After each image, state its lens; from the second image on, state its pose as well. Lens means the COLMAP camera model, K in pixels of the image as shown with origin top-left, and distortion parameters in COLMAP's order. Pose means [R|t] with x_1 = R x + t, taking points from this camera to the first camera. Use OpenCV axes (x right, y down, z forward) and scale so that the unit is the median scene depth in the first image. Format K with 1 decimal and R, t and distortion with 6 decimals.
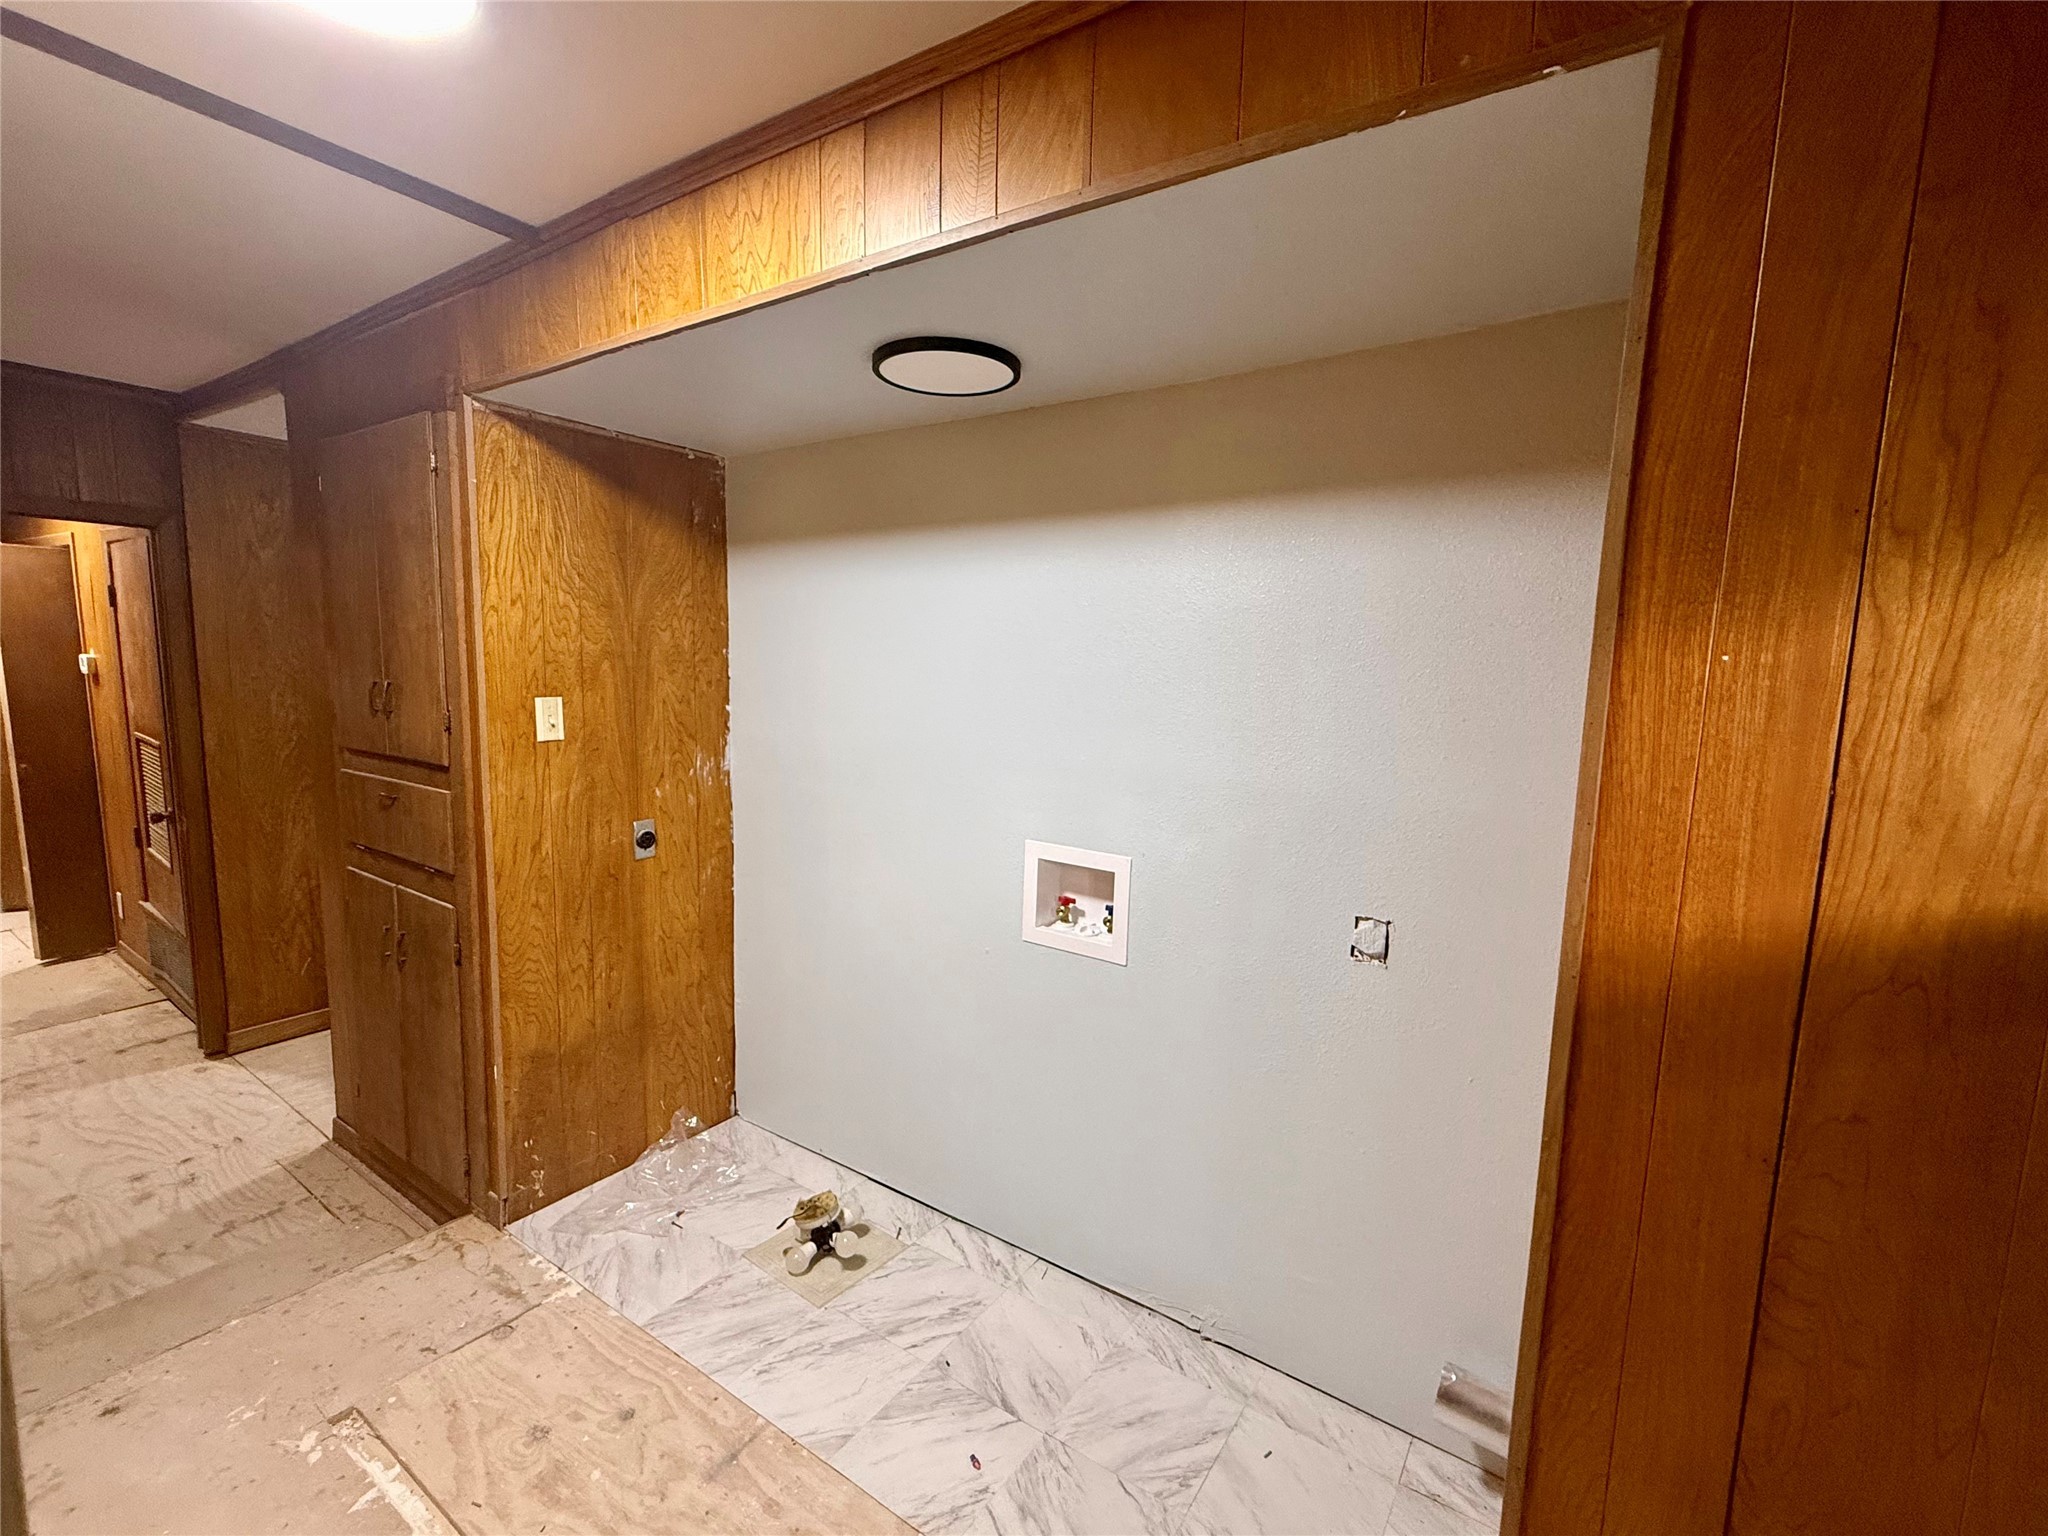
lens RADIAL K [[900.5, 0, 1015.7], [0, 900.5, 765.9], [0, 0, 1]] dist [-0.002936, 0.001152]
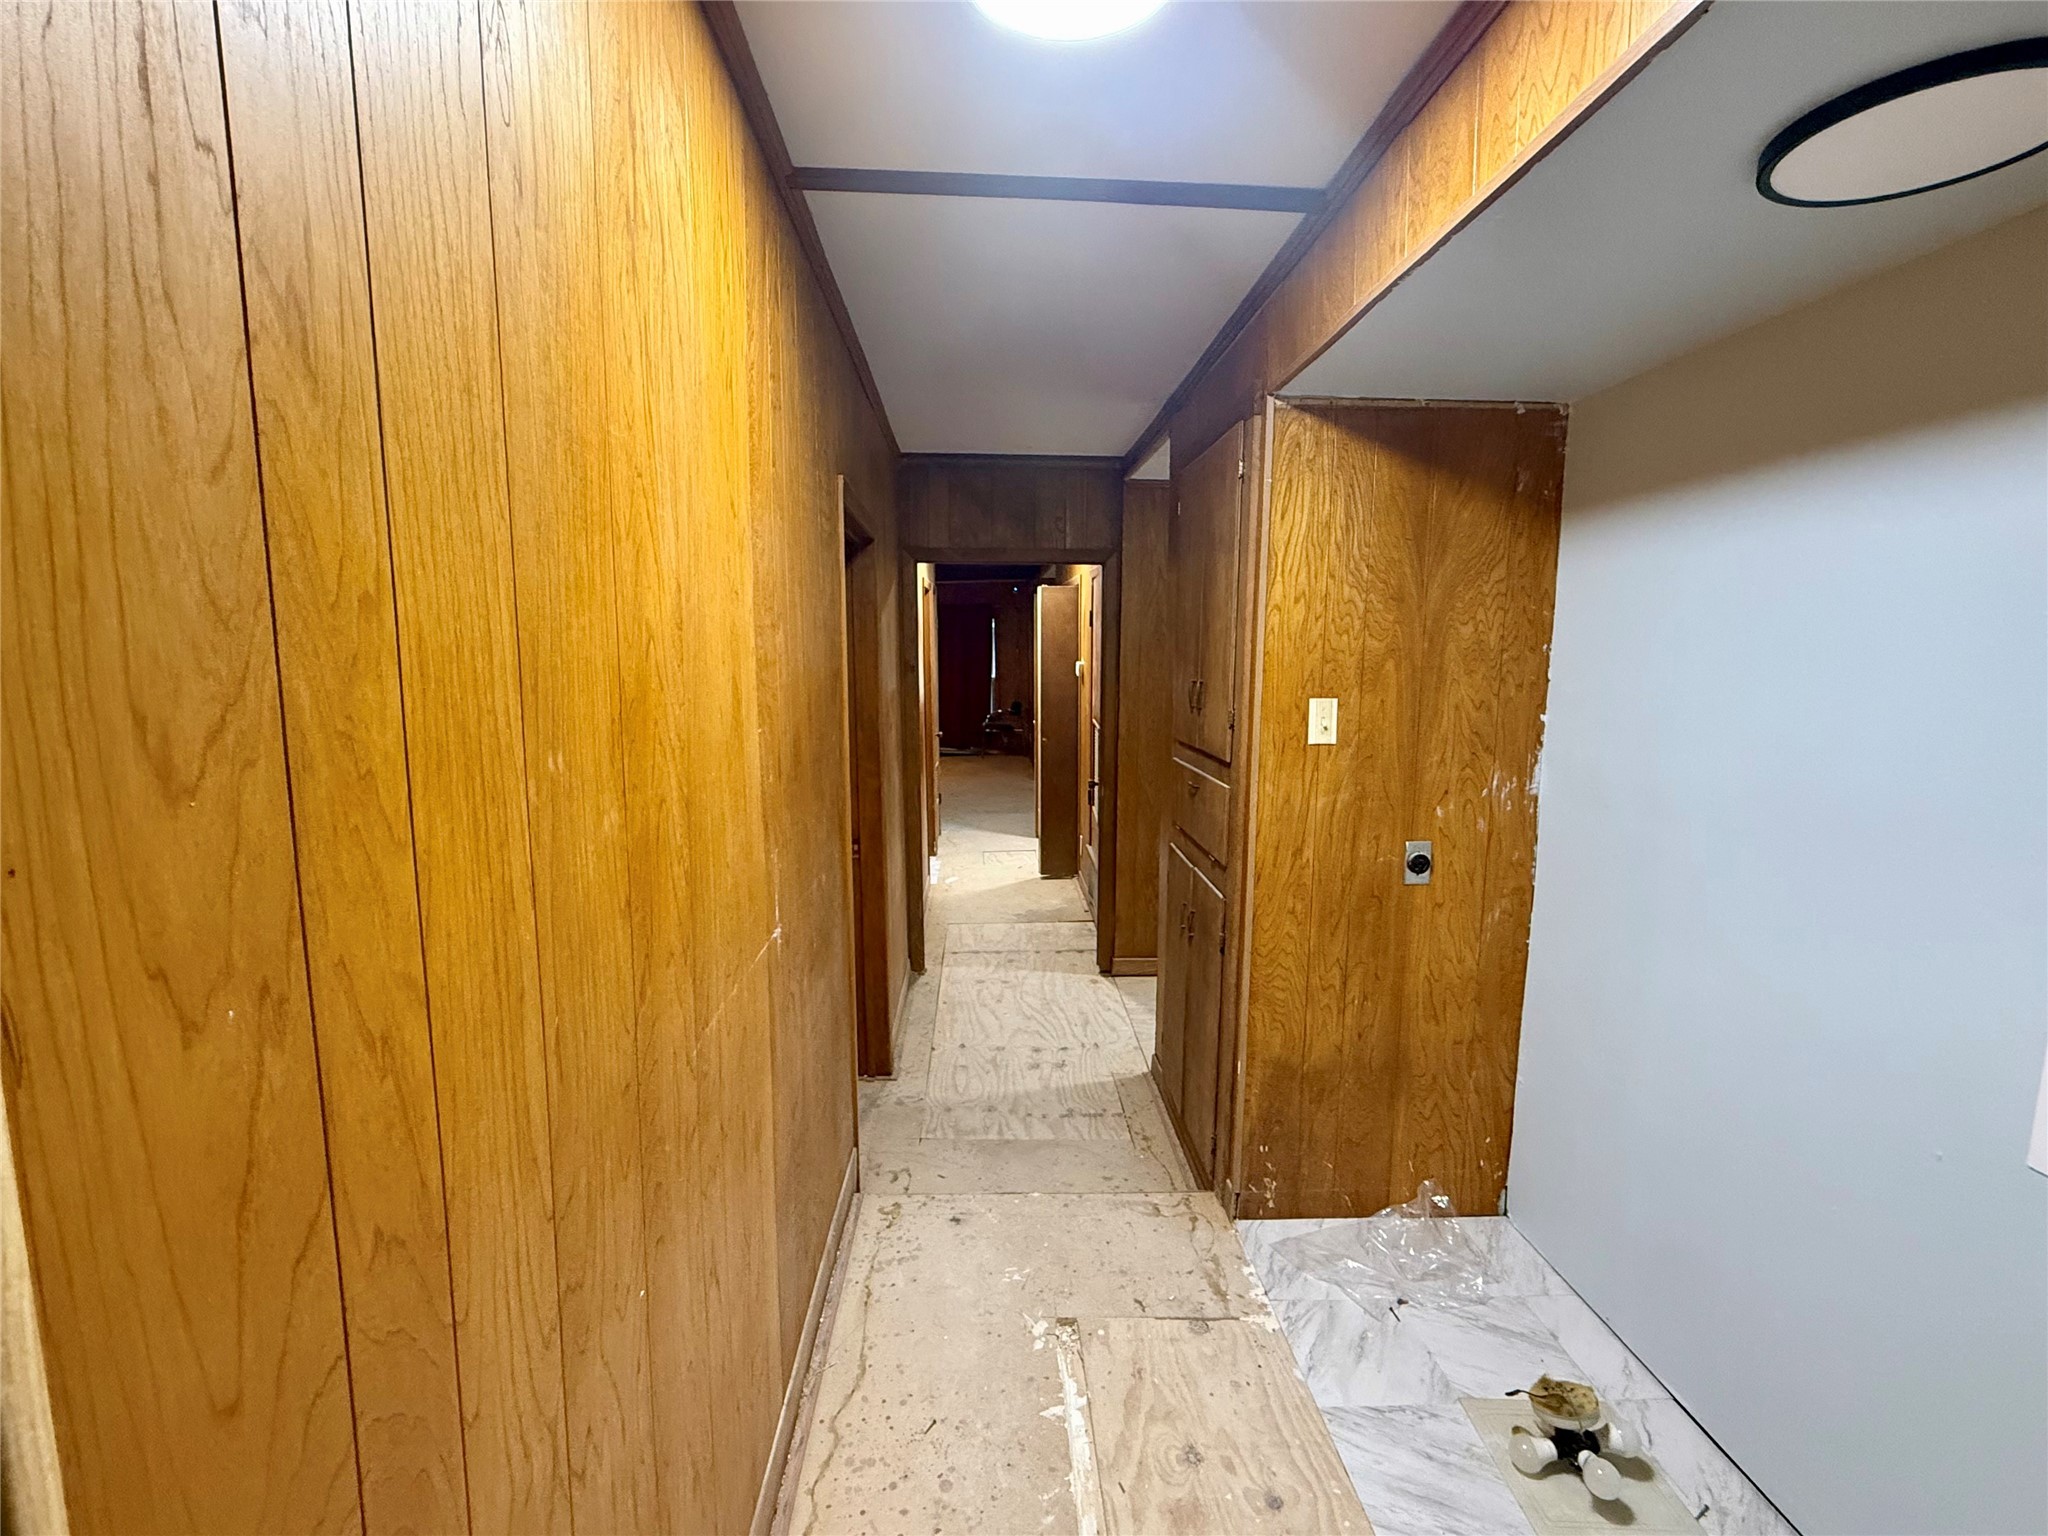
lens RADIAL K [[900.5, 0, 1023.7], [0, 900.5, 767.9], [0, 0, 1]] dist [-0.002936, 0.001152]
pose [[0.604706, 0.083487, -0.792061, 0.046253], [-0.087576, 0.995430, 0.038062, -0.011232], [0.791619, 0.046349, 0.609255, 0.166424]]
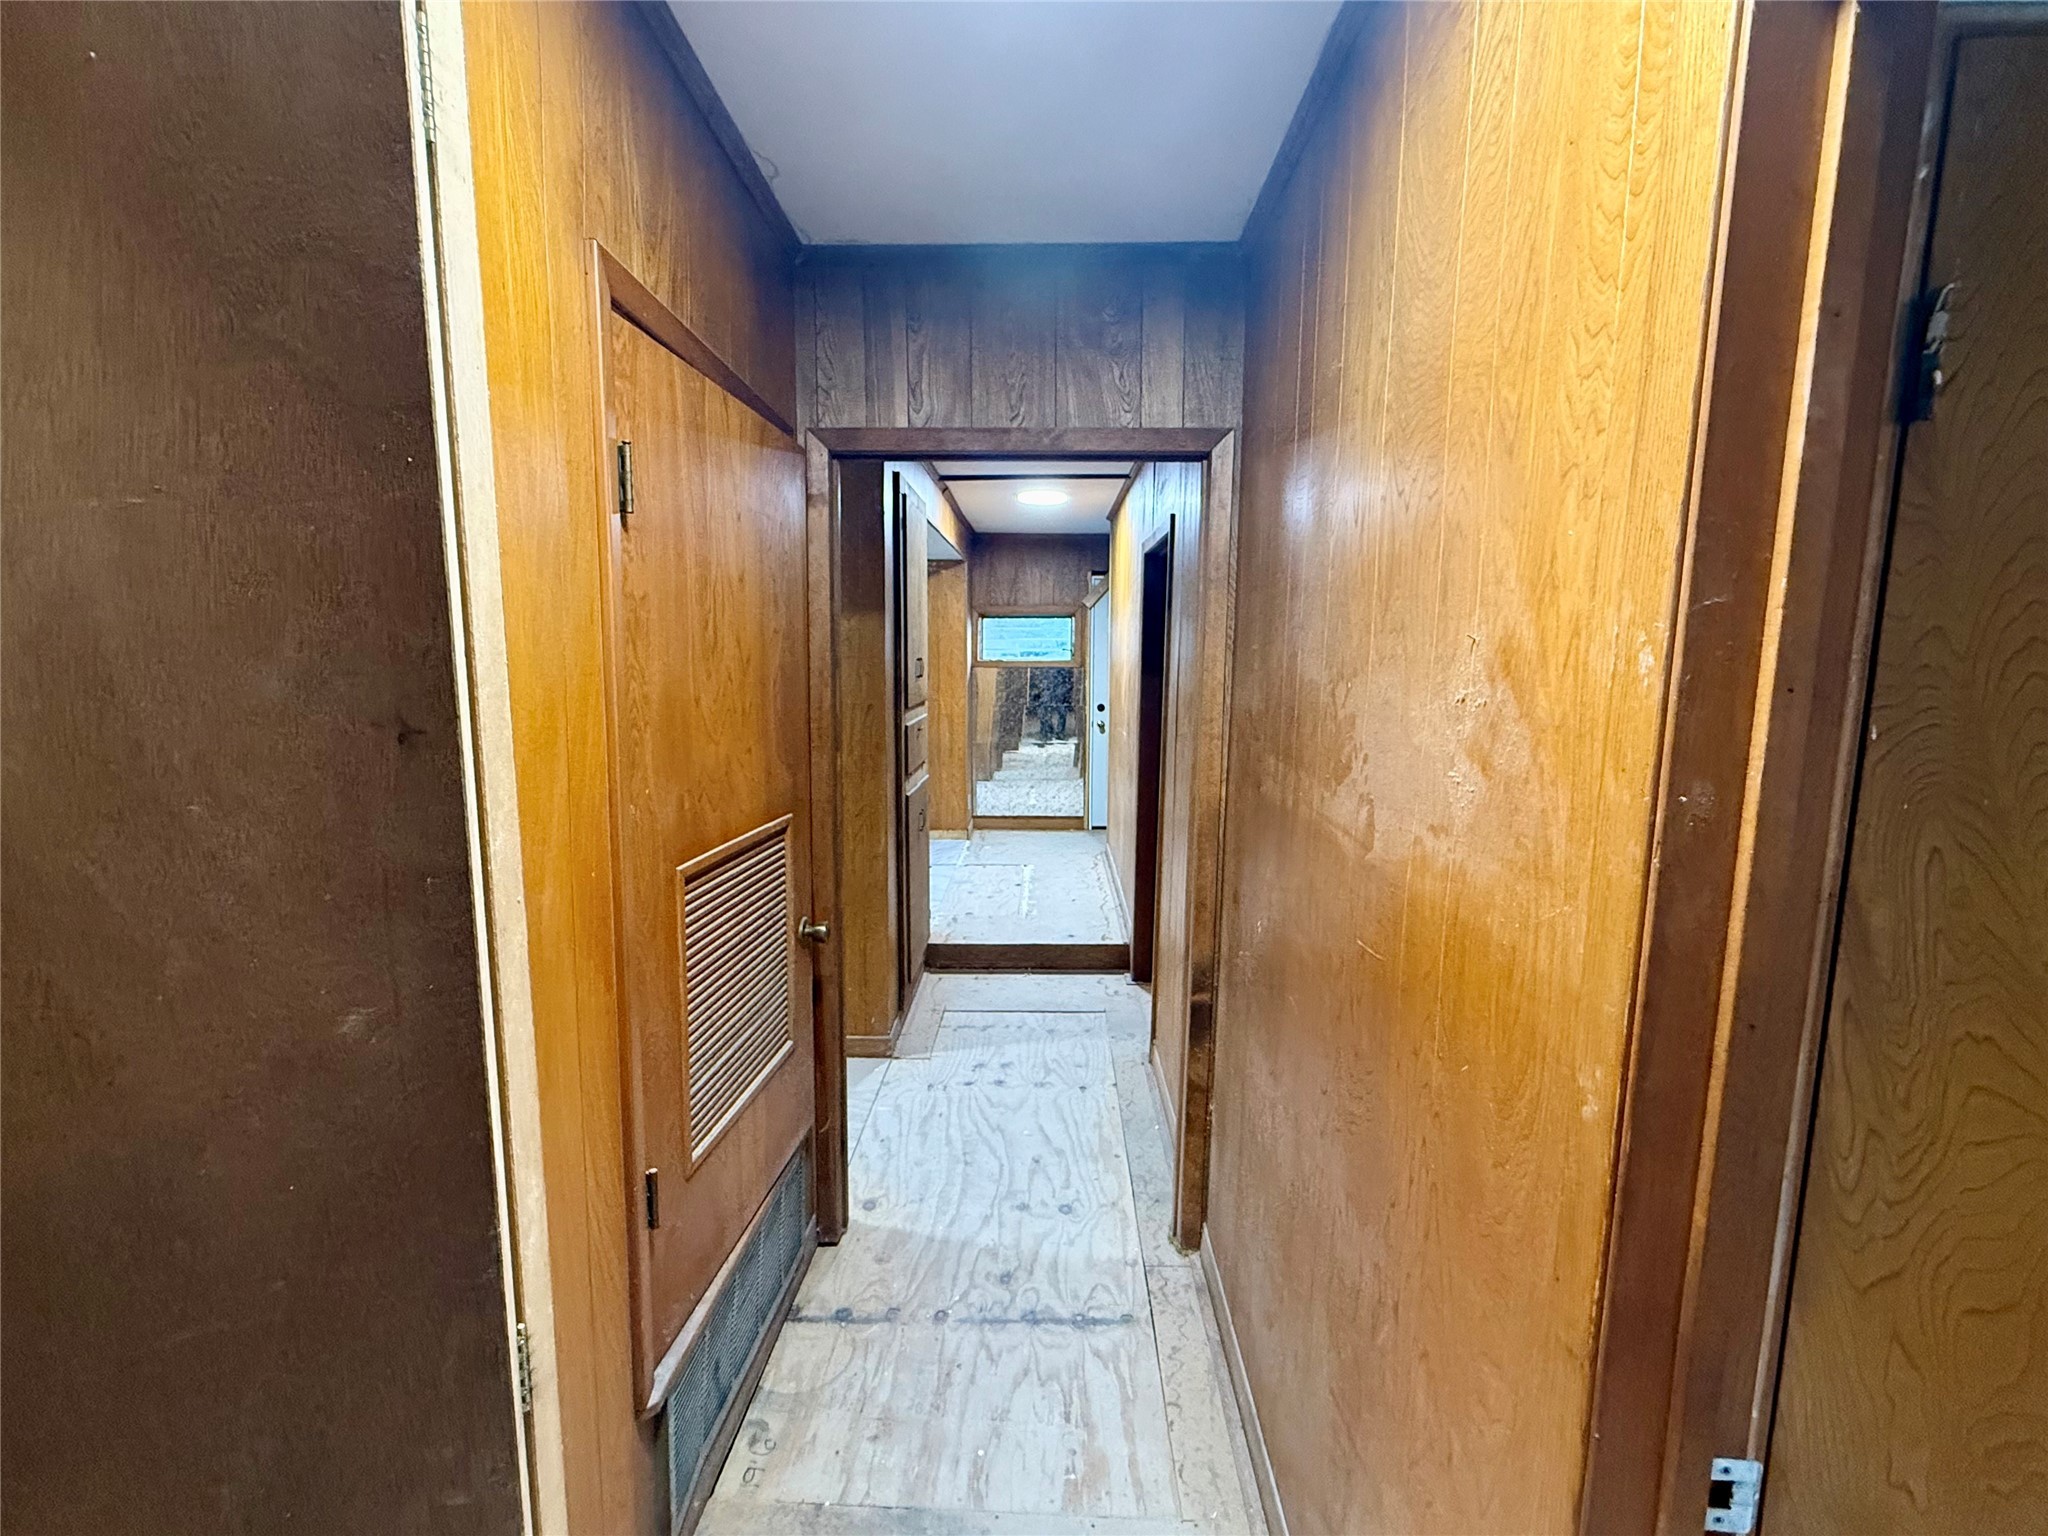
lens RADIAL K [[900.5, 0, 1026.4], [0, 900.5, 774.4], [0, 0, 1]] dist [-0.002936, 0.001152]
pose [[-0.545924, -0.140234, 0.826016, -2.196522], [0.081729, 0.972278, 0.219081, -0.231735], [-0.833839, 0.187111, -0.519328, 1.724749]]
